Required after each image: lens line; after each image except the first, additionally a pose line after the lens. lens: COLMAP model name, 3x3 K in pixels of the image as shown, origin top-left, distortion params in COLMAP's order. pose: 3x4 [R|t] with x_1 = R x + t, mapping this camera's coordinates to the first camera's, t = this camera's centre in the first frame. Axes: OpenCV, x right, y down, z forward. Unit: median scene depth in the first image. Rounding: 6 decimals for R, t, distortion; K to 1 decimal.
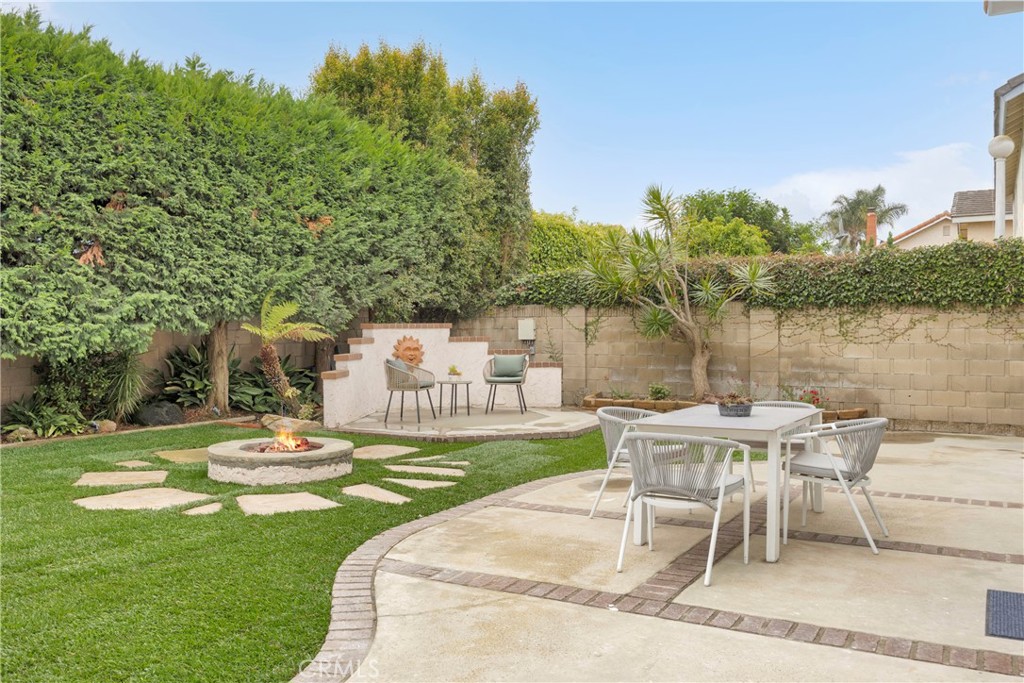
lens RADIAL K [[852.1, 0, 511.3], [0, 852.1, 337.4], [0, 0, 1]] dist [0.009576, 0.001075]
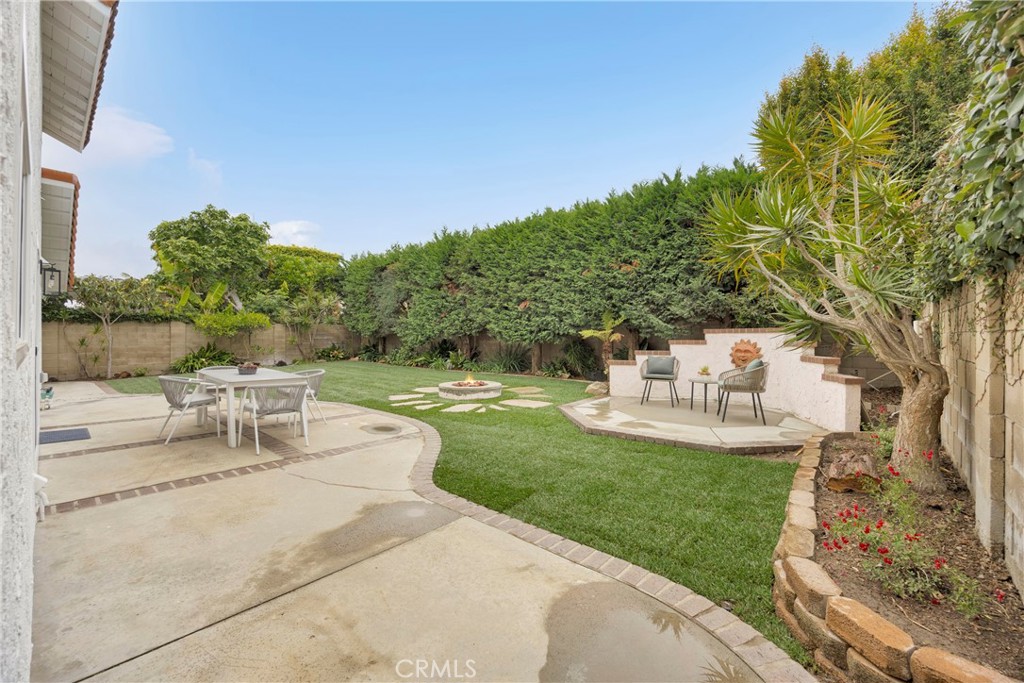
lens RADIAL K [[428.5, 0, 511.0], [0, 428.5, 336.5], [0, 0, 1]] dist [-0.012305, -0.000123]
pose [[-0.219335, -0.003336, -0.975644, 0.492389], [-0.018264, 0.999833, 0.000688, -0.000208], [0.975479, 0.017970, -0.219360, 0.814321]]
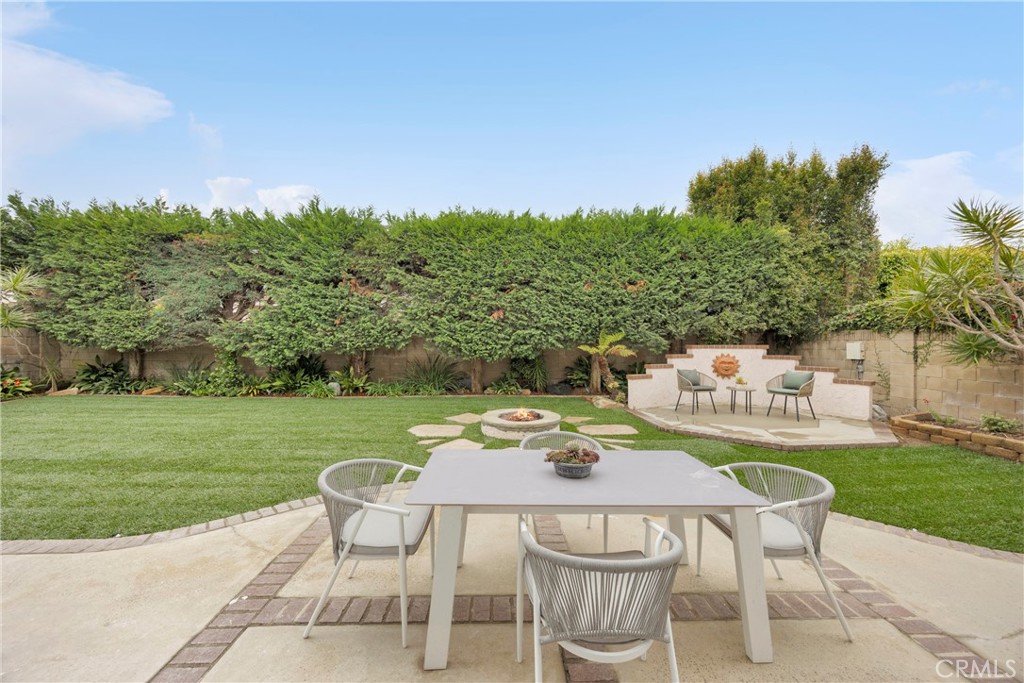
lens RADIAL K [[391.1, 0, 511.9], [0, 391.1, 342.2], [0, 0, 1]] dist [-0.003254, 0.000095]
pose [[0.522026, 0.008061, -0.852891, 0.256775], [-0.013945, 0.999902, 0.000915, -0.016590], [0.852815, 0.011416, 0.522088, 0.334849]]
